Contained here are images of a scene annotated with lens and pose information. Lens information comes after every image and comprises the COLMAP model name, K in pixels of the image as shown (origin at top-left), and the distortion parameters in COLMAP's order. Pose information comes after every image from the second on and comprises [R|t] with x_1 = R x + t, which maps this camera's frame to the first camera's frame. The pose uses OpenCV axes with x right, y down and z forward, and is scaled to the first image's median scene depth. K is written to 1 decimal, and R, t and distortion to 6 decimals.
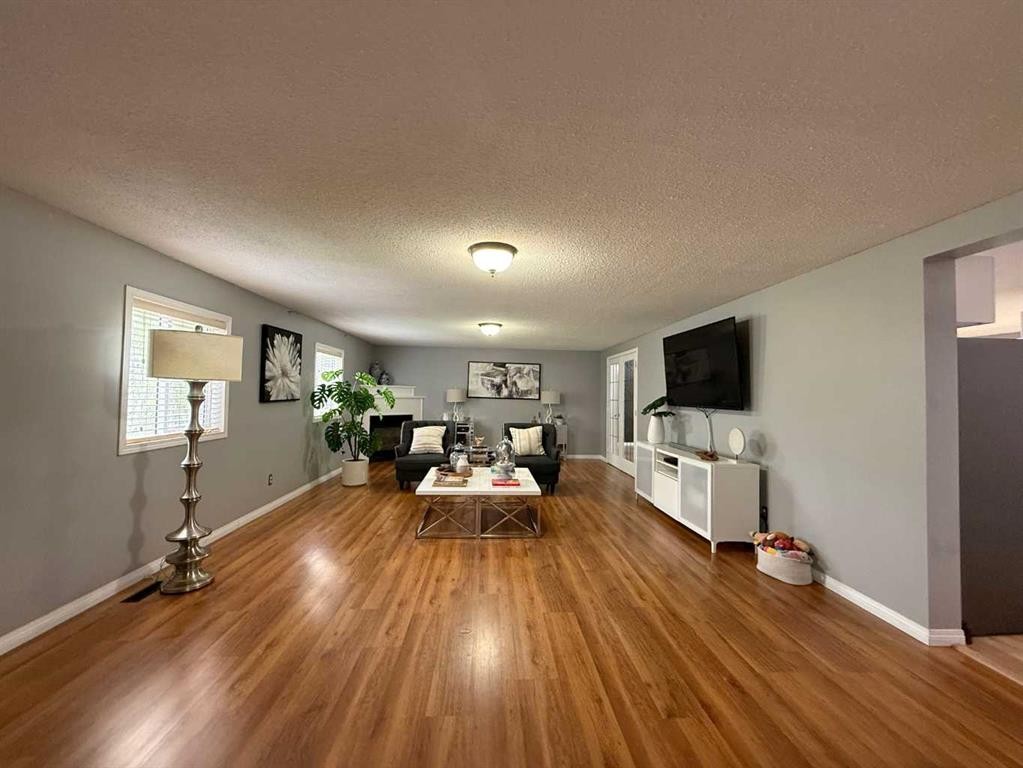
lens RADIAL K [[408.0, 0, 509.3], [0, 408.0, 384.0], [0, 0, 1]] dist [0.001382, 0.000269]
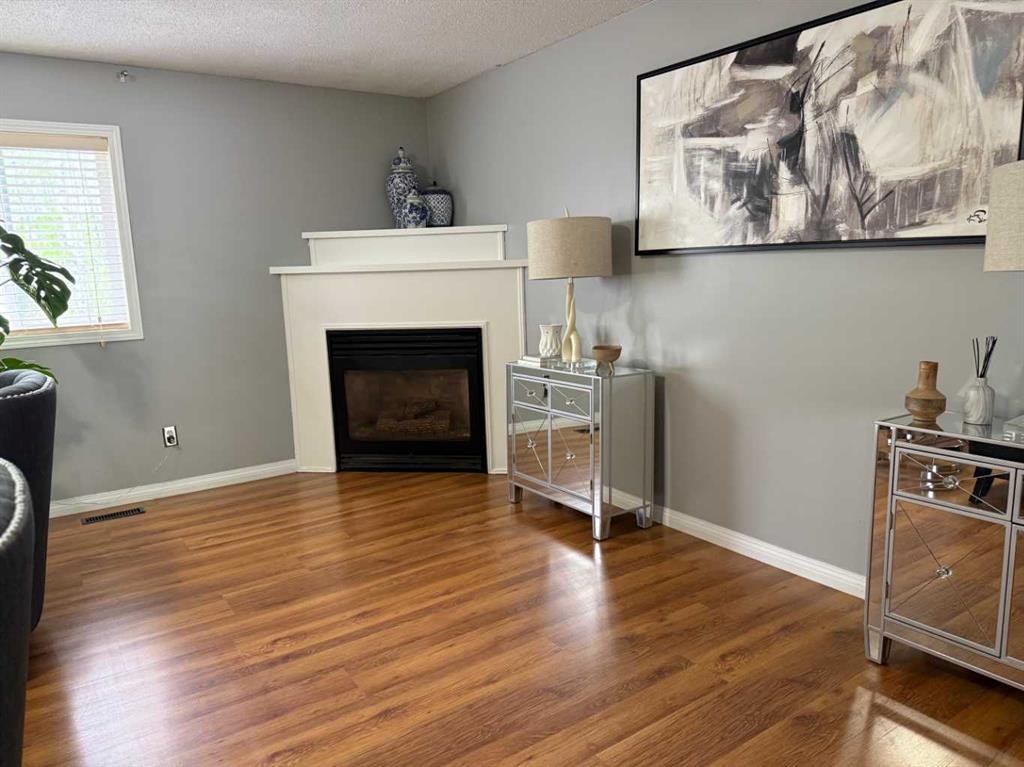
lens RADIAL K [[722.2, 0, 515.5], [0, 722.2, 382.9], [0, 0, 1]] dist [0.032969, -0.039382]
pose [[0.519728, 0.098708, -0.848610, 0.389883], [0.067298, 0.985486, 0.155845, 0.072456], [0.851677, -0.138106, 0.505542, 1.474009]]
